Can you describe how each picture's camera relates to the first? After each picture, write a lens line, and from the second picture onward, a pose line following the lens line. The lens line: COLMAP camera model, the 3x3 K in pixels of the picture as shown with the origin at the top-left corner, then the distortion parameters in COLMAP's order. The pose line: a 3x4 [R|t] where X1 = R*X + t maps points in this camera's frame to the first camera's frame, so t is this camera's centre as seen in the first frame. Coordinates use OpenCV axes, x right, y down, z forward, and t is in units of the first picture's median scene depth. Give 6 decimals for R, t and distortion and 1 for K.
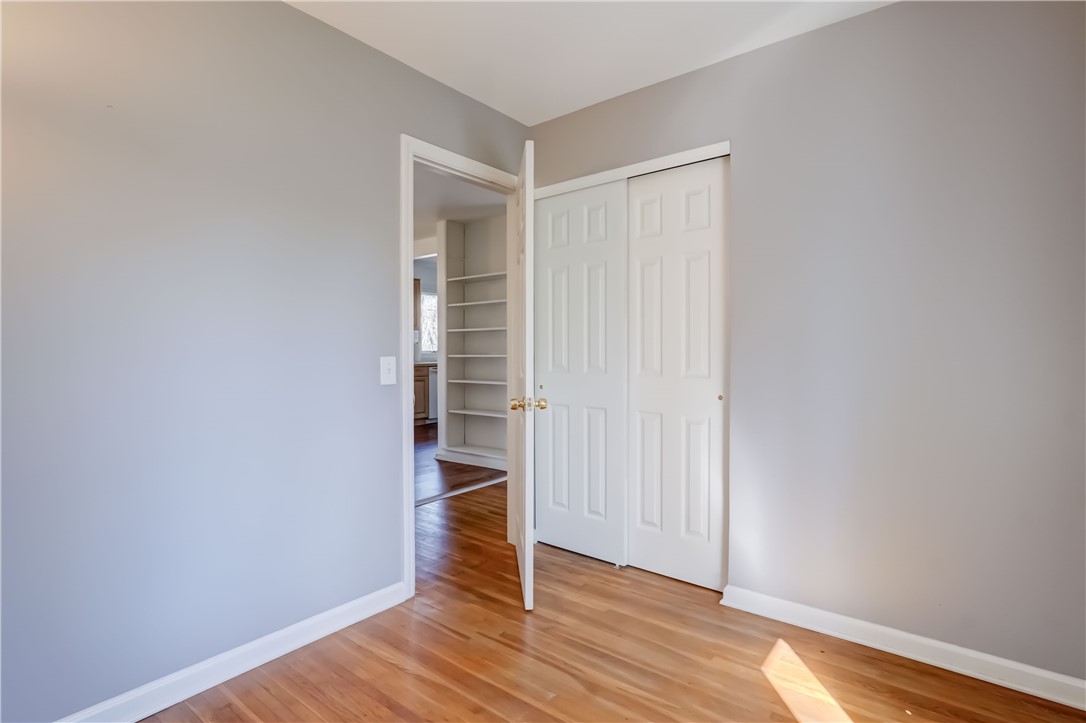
lens RADIAL K [[542.8, 0, 543.9], [0, 542.8, 339.8], [0, 0, 1]] dist [-0.011387, 0.002064]
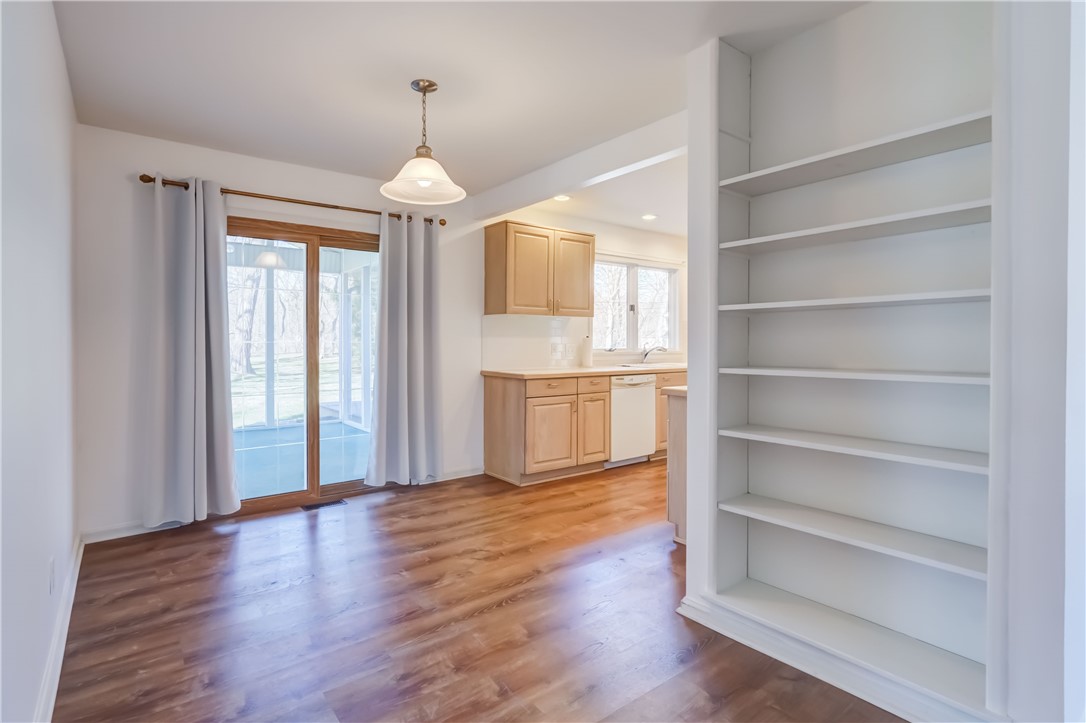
lens RADIAL K [[542.8, 0, 543.9], [0, 542.8, 339.8], [0, 0, 1]] dist [-0.011387, 0.002064]
pose [[0.969863, 0.016286, -0.243107, -0.202333], [-0.014537, 0.999854, 0.008986, 0.004718], [0.243218, -0.005181, 0.969958, 0.565321]]
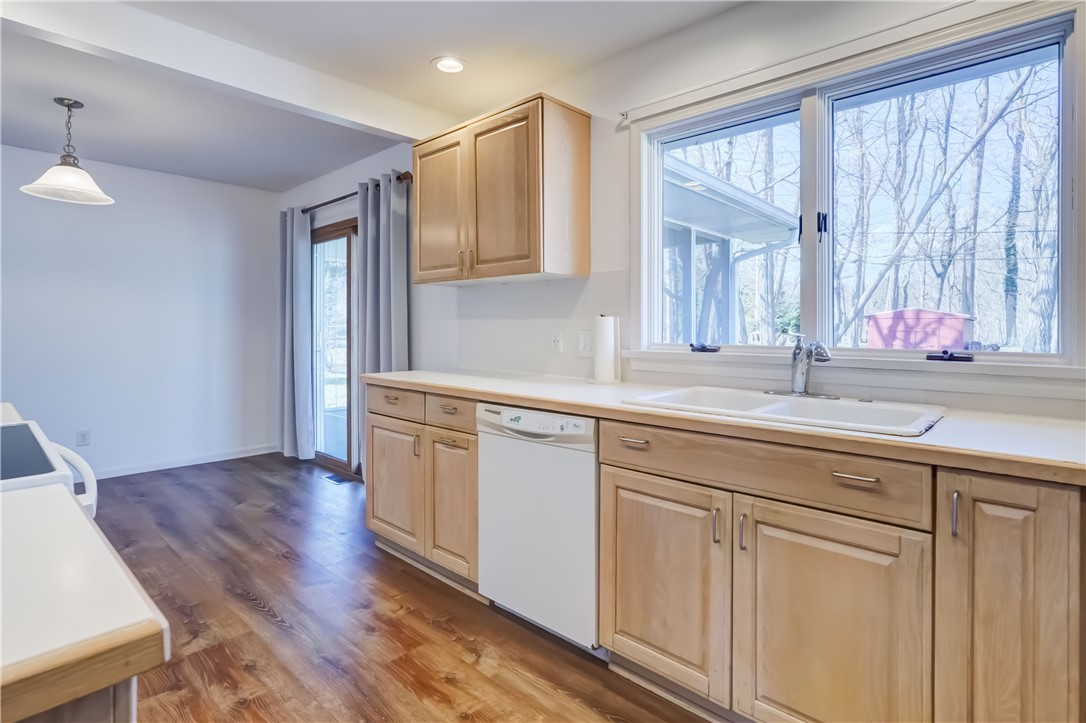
lens RADIAL K [[542.8, 0, 543.9], [0, 542.8, 339.8], [0, 0, 1]] dist [-0.011387, 0.002064]
pose [[-0.093272, 0.027190, -0.995269, 0.088165], [0.003714, 0.999630, 0.026961, 0.014739], [0.995634, -0.001182, -0.093339, 1.565877]]
